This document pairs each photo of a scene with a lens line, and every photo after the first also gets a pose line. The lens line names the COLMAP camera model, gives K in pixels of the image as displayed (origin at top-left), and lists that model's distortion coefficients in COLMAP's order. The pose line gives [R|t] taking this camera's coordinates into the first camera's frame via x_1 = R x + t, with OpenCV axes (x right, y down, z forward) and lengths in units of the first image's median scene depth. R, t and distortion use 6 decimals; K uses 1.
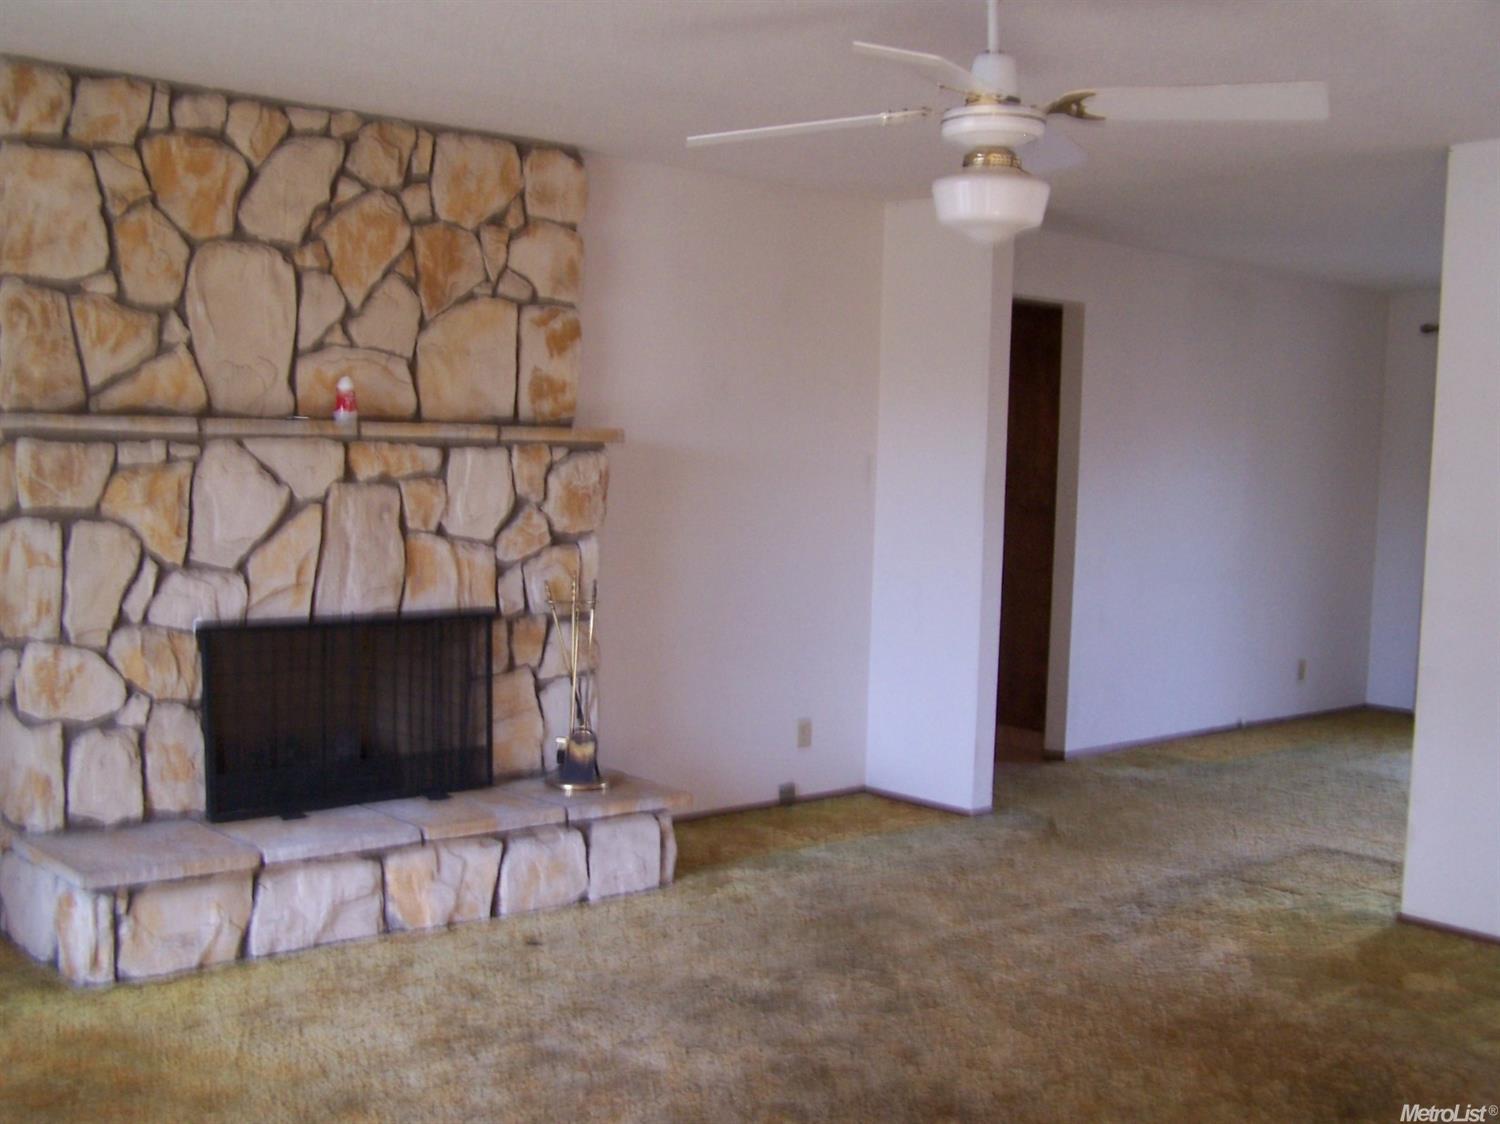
lens RADIAL K [[1695.4, 0, 750.5], [0, 1695.4, 590.9], [0, 0, 1]] dist [-0.201508, 0.408138]
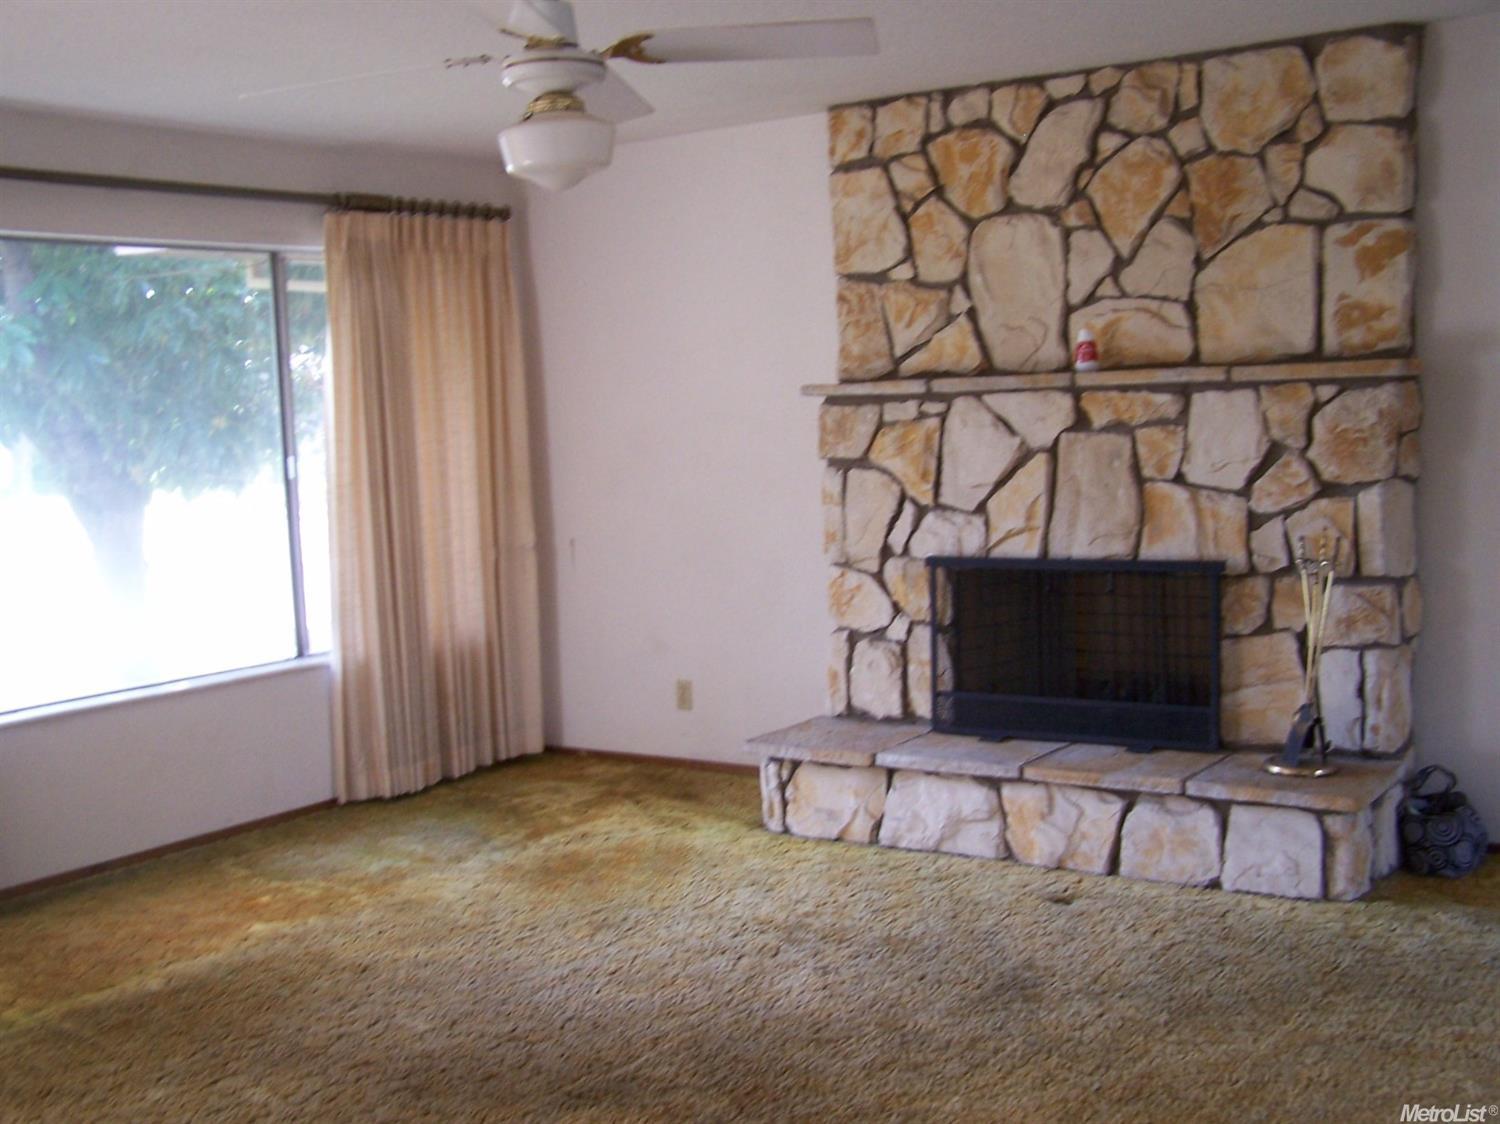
lens RADIAL K [[1729.0, 0, 750.0], [0, 1729.0, 562.0], [0, 0, 1]] dist [-0.032499, -0.008209]
pose [[0.272722, 0.043739, -0.961098, 0.736531], [-0.042433, 0.998541, 0.033402, -0.010675], [0.961157, 0.031672, 0.274180, 0.517162]]
